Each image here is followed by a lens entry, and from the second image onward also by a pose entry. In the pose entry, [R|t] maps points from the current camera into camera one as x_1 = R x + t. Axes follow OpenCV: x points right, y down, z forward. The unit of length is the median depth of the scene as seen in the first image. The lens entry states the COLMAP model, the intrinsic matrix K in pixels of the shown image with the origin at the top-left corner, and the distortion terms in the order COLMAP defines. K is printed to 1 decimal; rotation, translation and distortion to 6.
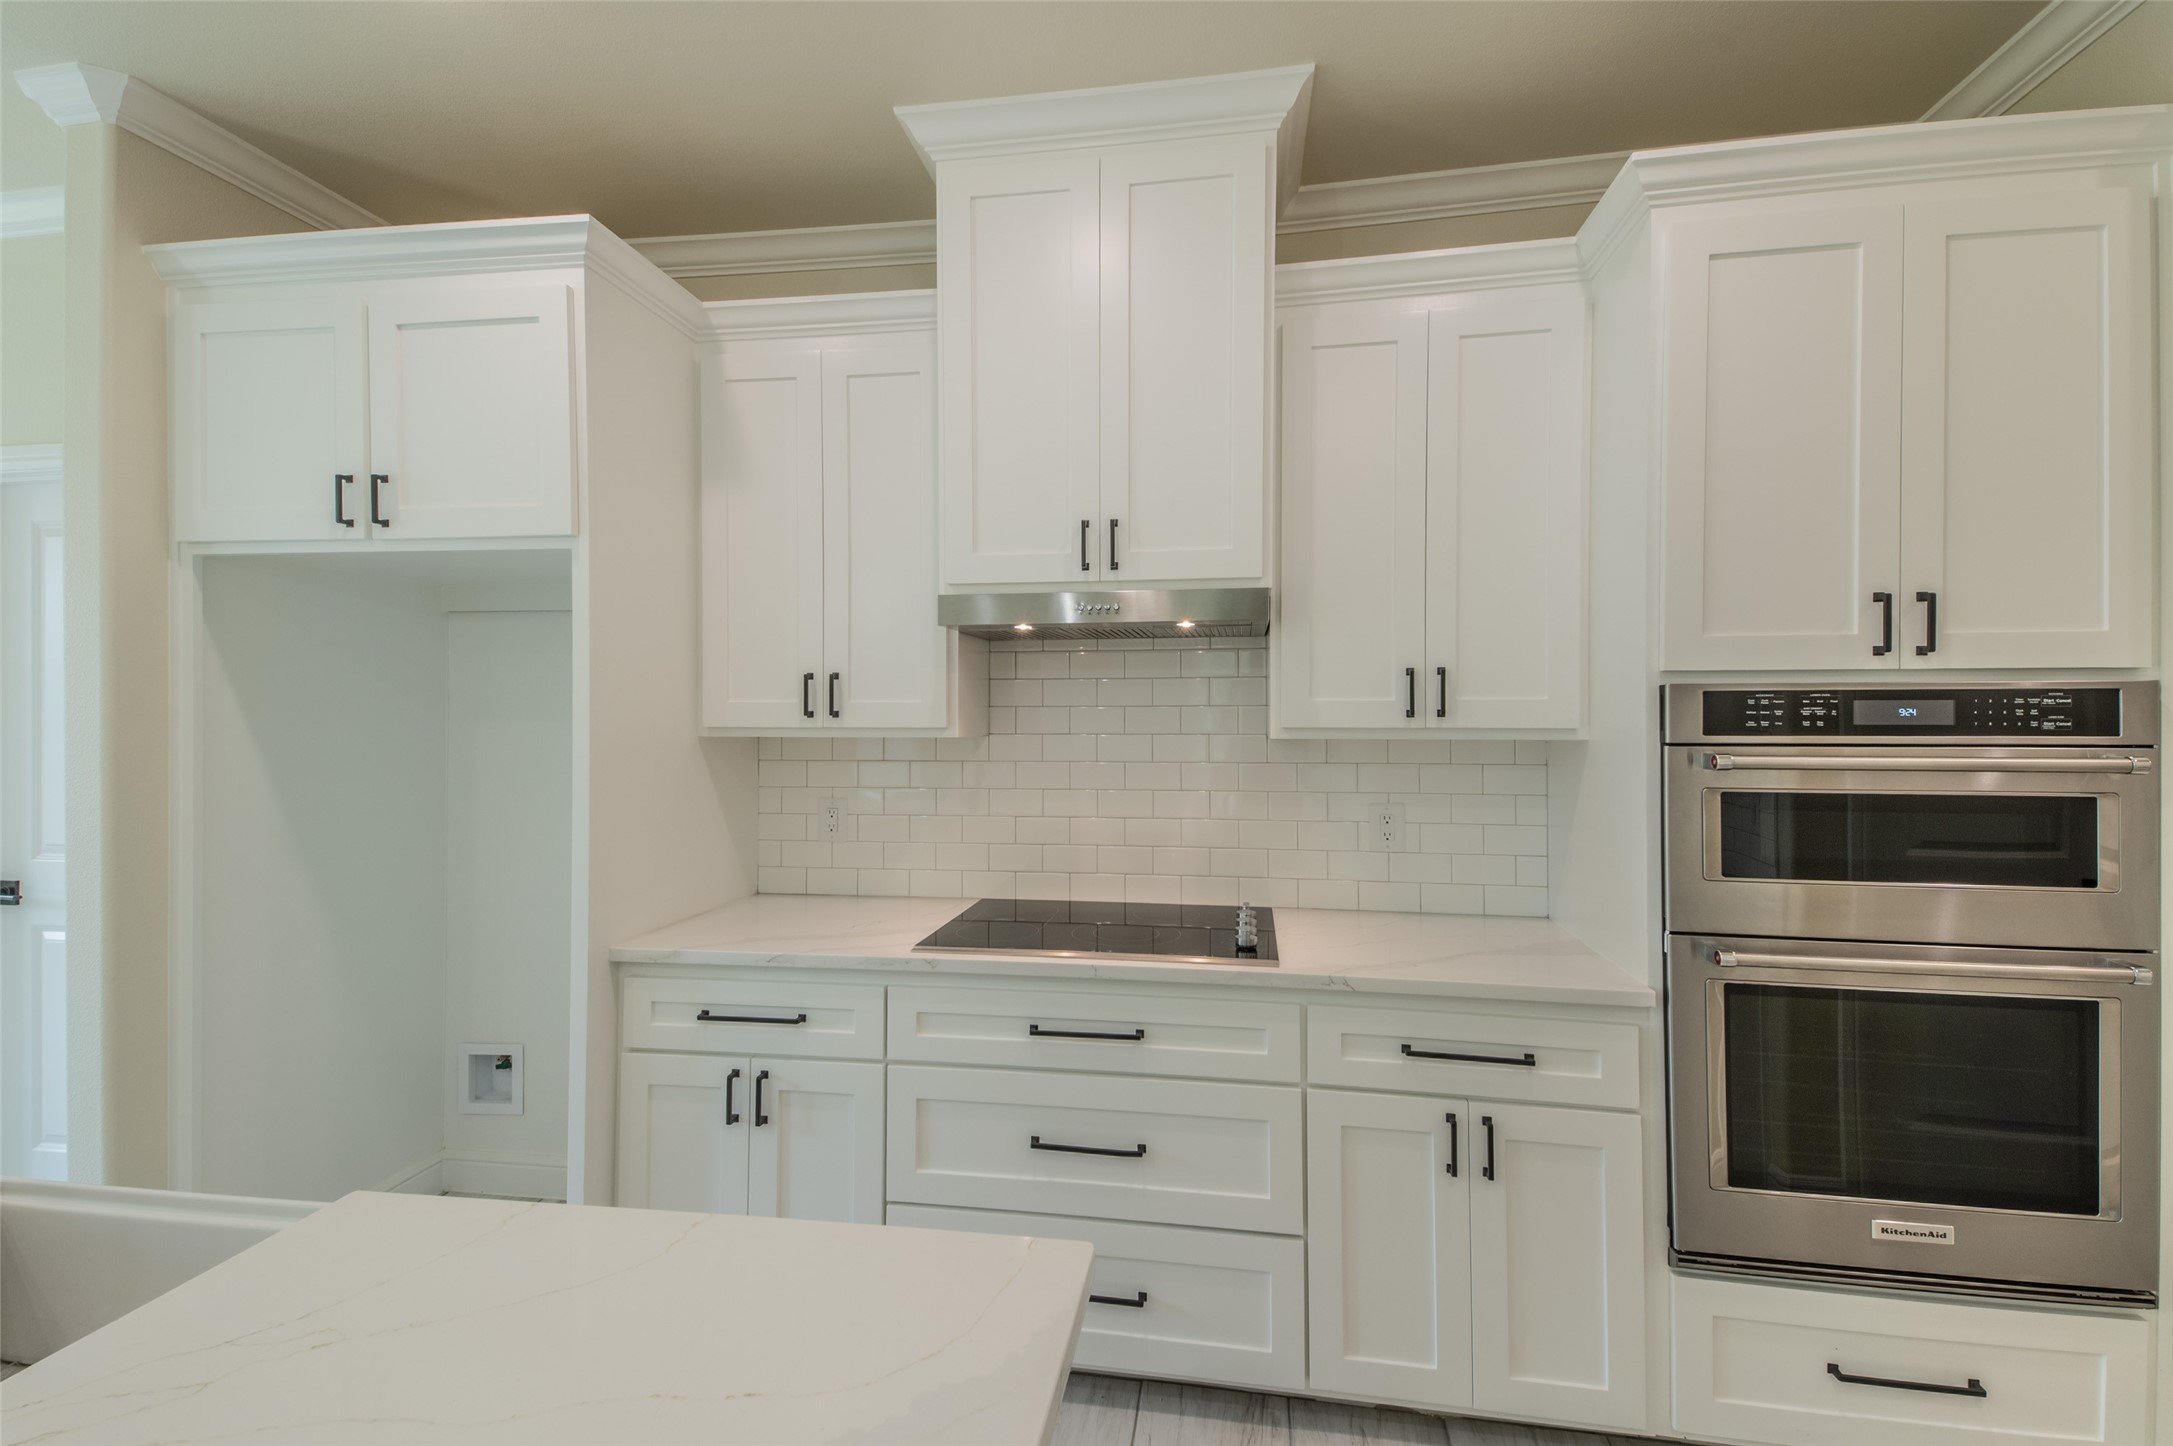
lens RADIAL K [[1086.9, 0, 1064.9], [0, 1086.9, 695.3], [0, 0, 1]] dist [0.097618, -0.045448]
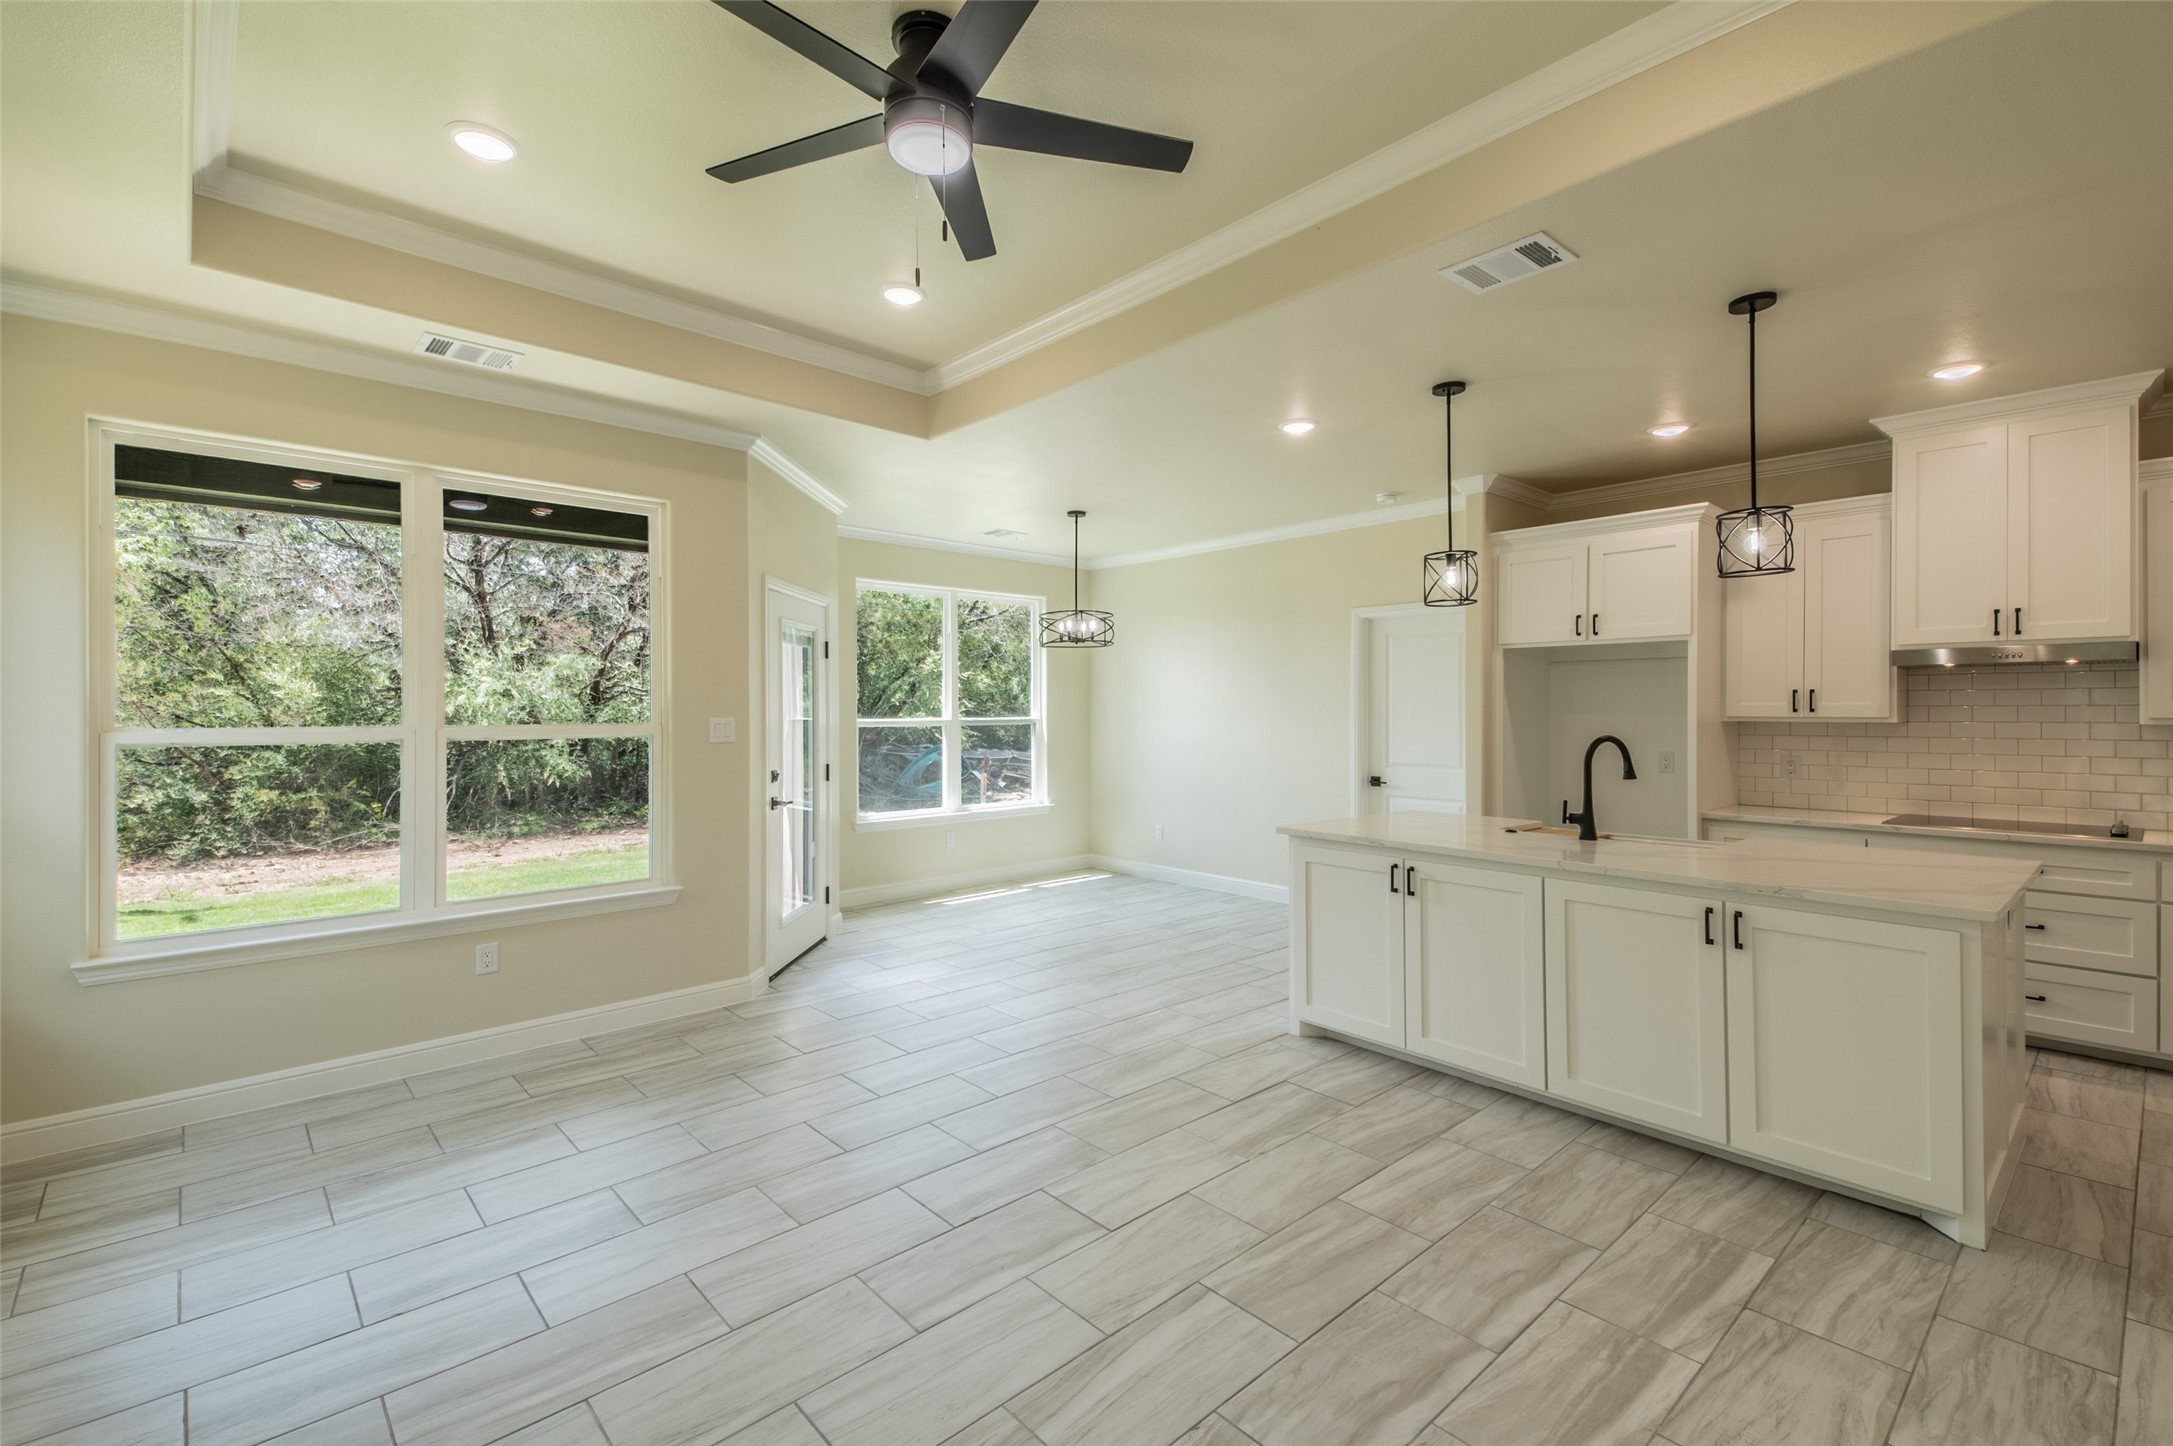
lens RADIAL K [[951.7, 0, 1091.0], [0, 951.7, 705.9], [0, 0, 1]] dist [0.062976, -0.027359]
pose [[0.793216, -0.003633, -0.608929, -0.196878], [0.012440, 0.999870, 0.010239, -0.028791], [0.608813, -0.015697, 0.793159, -1.383392]]
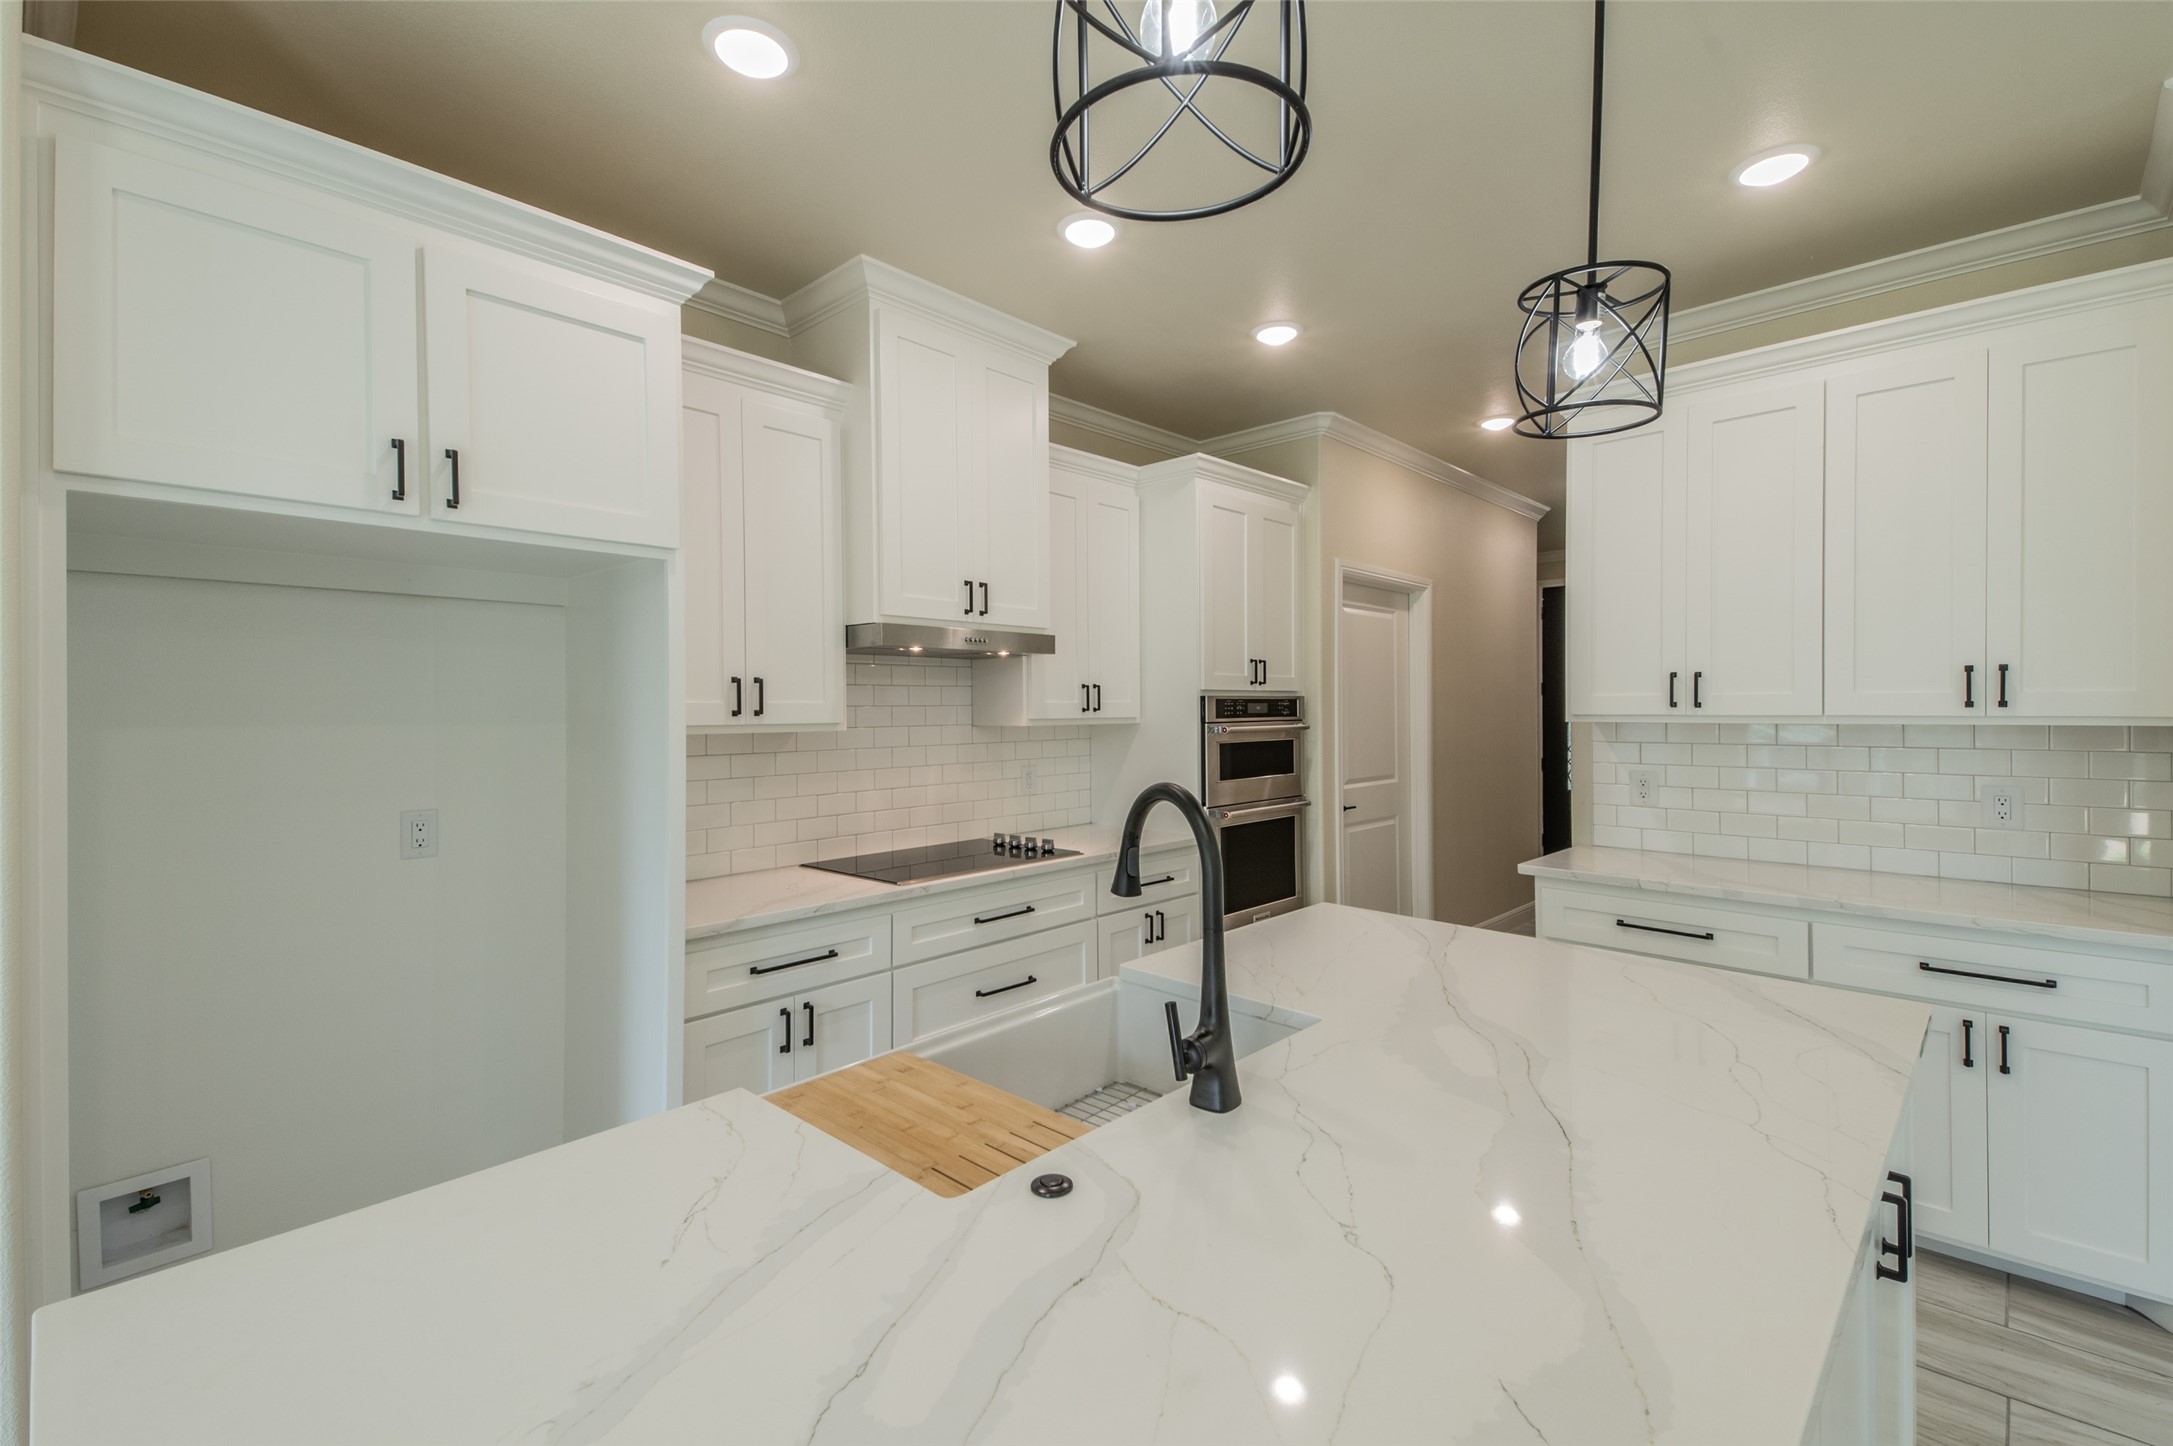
lens RADIAL K [[951.7, 0, 1091.0], [0, 951.7, 705.9], [0, 0, 1]] dist [0.062976, -0.027359]
pose [[0.541122, -0.001778, 0.840942, -0.999154], [-0.009555, 0.999920, 0.008263, -0.002405], [-0.840890, -0.012507, 0.541062, 0.155318]]
